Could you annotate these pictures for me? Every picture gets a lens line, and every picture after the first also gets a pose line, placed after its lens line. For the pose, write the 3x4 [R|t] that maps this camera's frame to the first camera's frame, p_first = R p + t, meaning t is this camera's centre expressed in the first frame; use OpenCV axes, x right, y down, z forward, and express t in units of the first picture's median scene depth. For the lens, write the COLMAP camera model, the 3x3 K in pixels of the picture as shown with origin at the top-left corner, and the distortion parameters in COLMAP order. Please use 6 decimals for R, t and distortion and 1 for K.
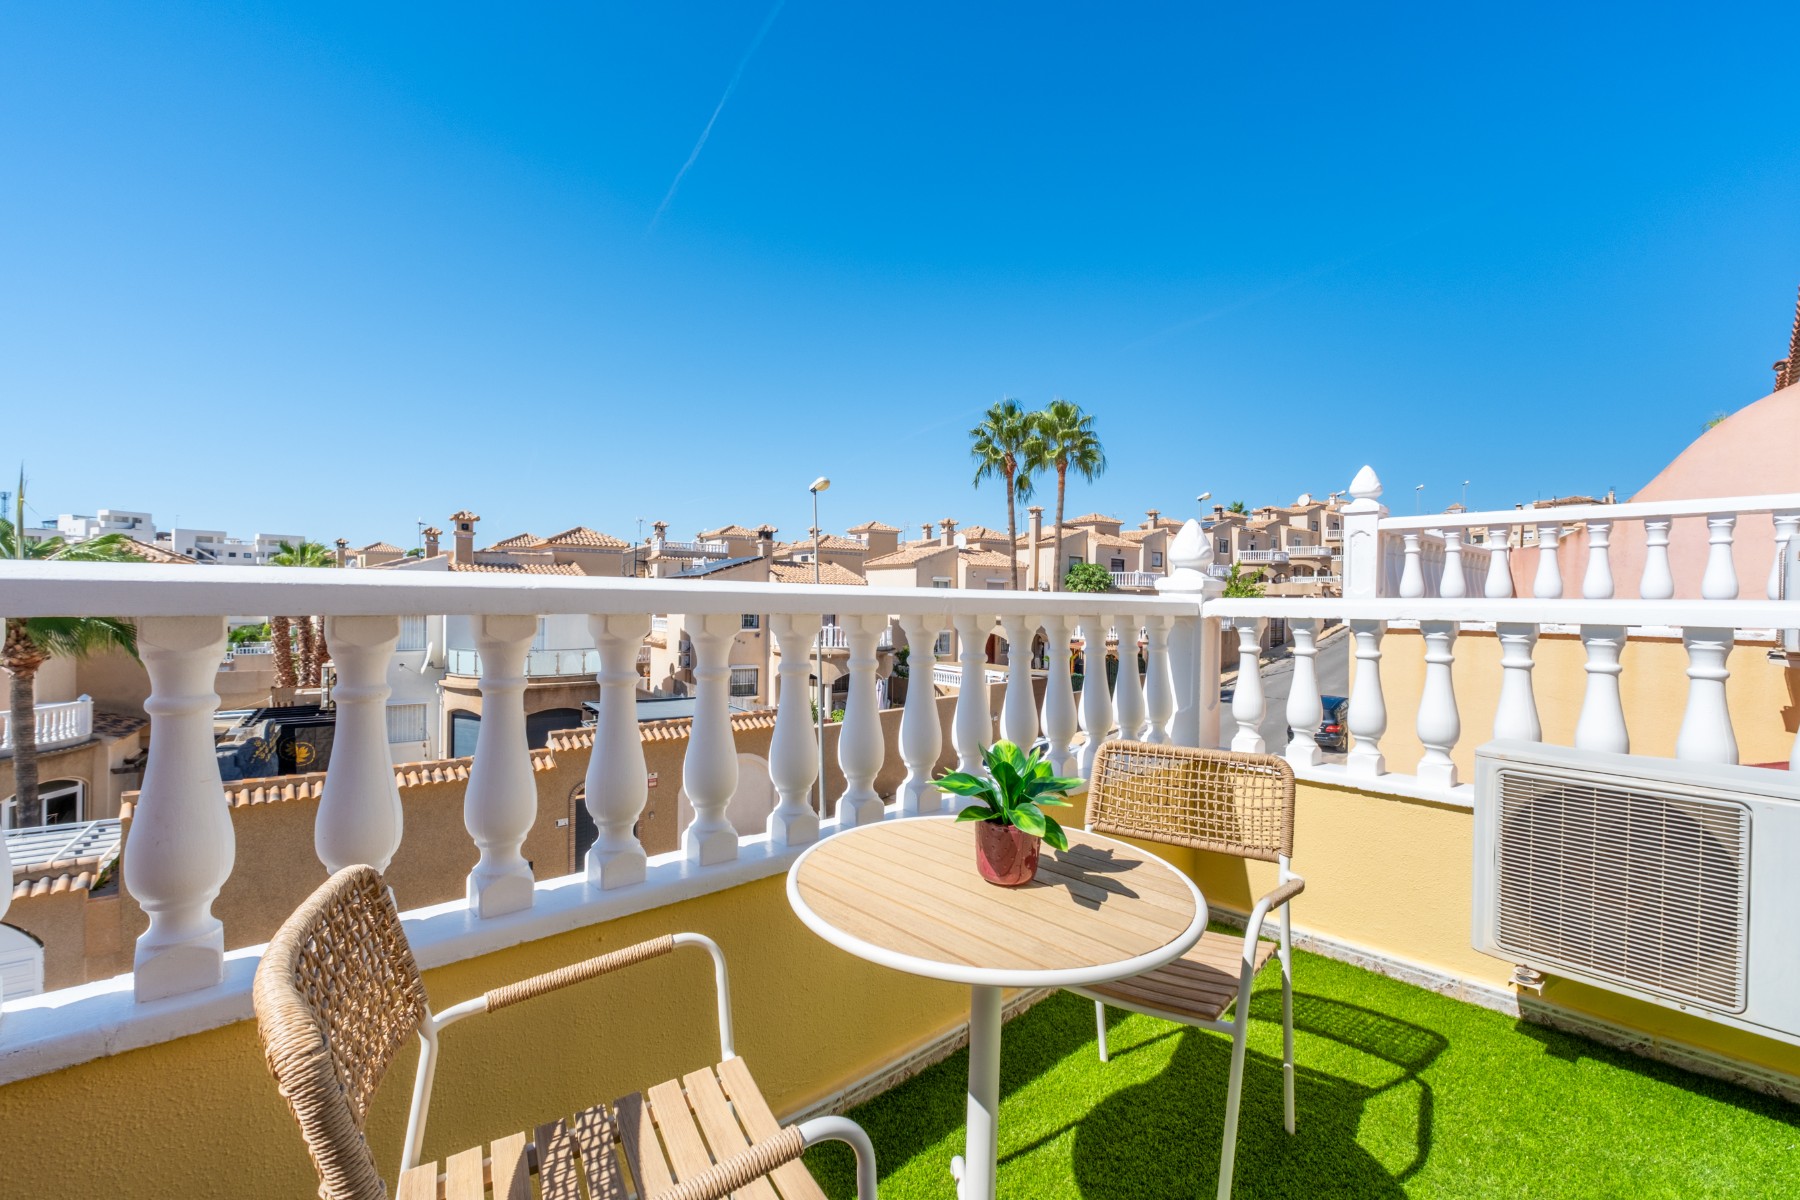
lens RADIAL K [[772.9, 0, 904.8], [0, 772.9, 599.3], [0, 0, 1]] dist [-0.002024, 0.000039]
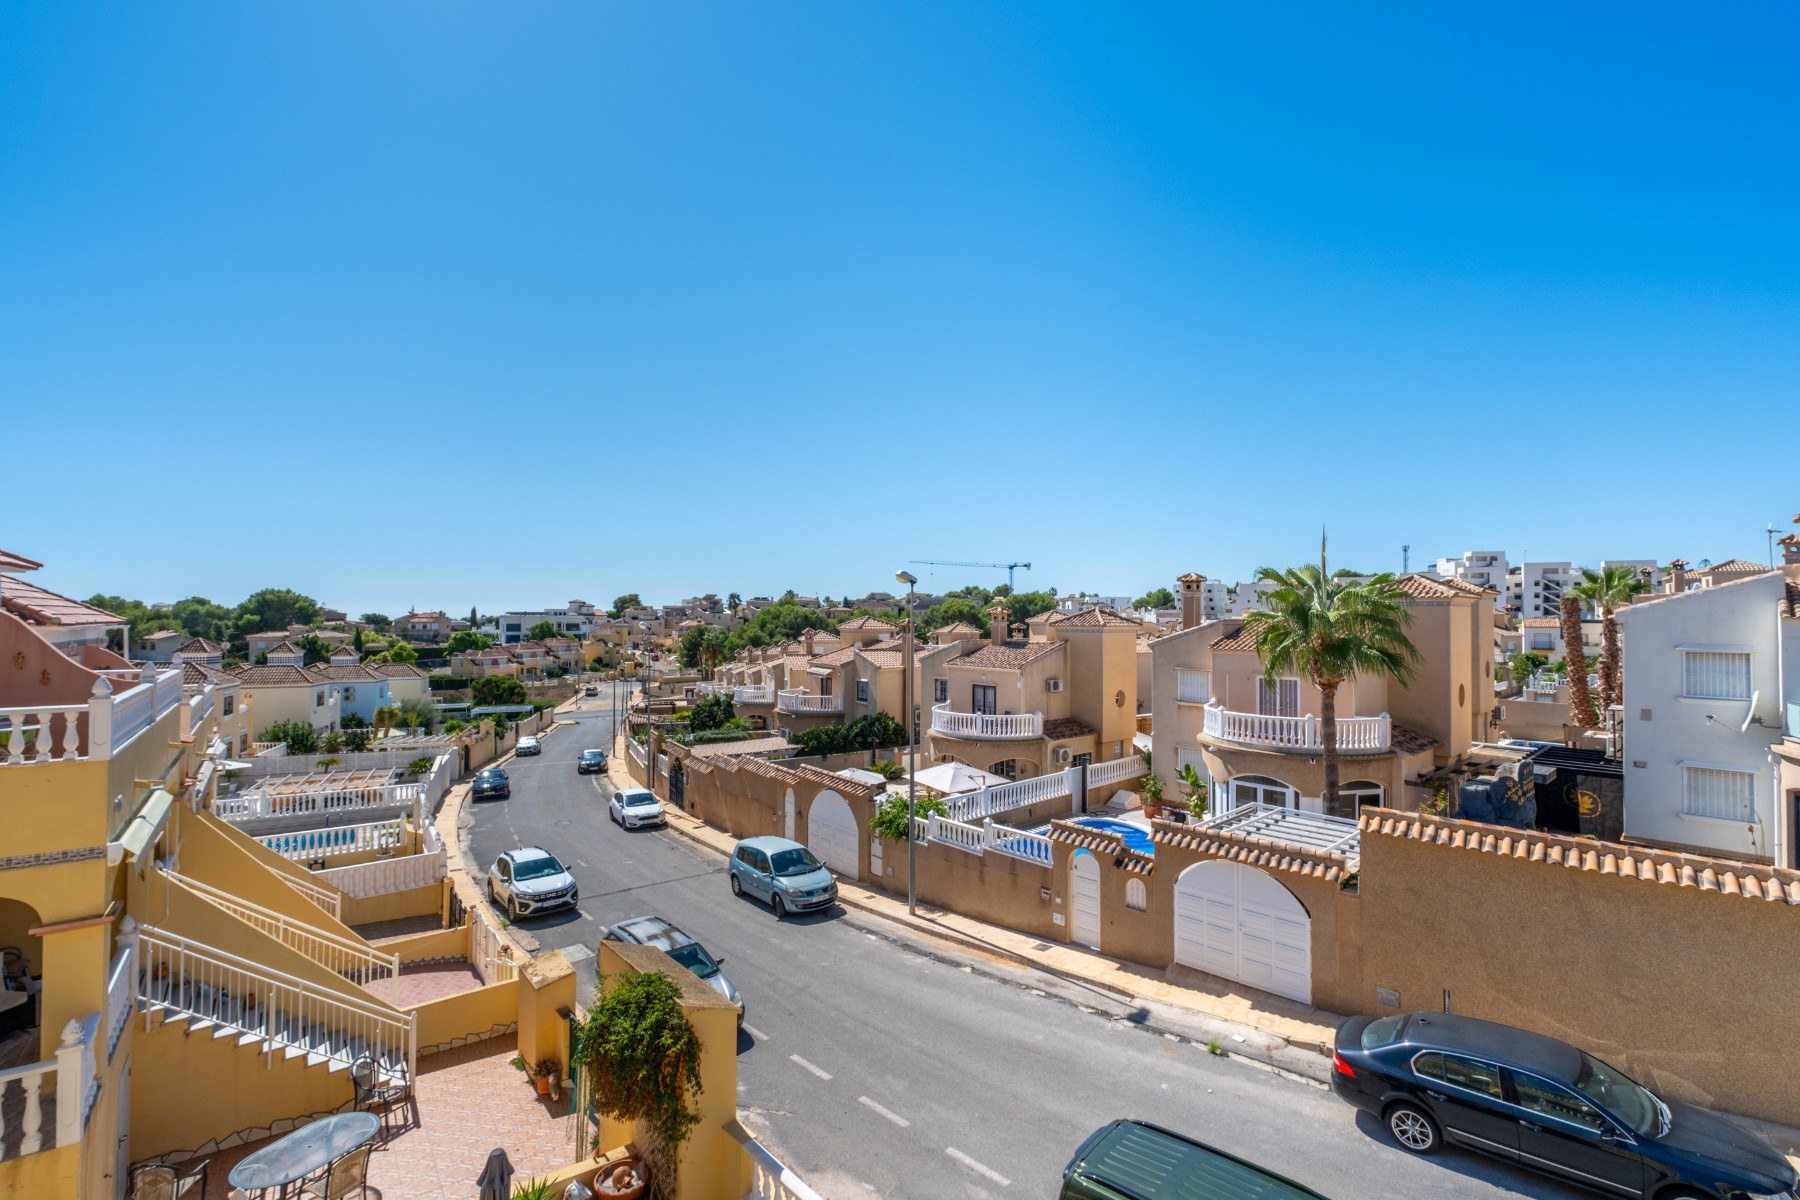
lens RADIAL K [[772.9, 0, 904.2], [0, 772.9, 605.3], [0, 0, 1]] dist [-0.002024, 0.000039]
pose [[0.134121, -0.028675, -0.990550, 0.010574], [-0.001562, 0.999574, -0.029148, -0.003891], [0.990964, 0.005457, 0.134019, 0.112980]]
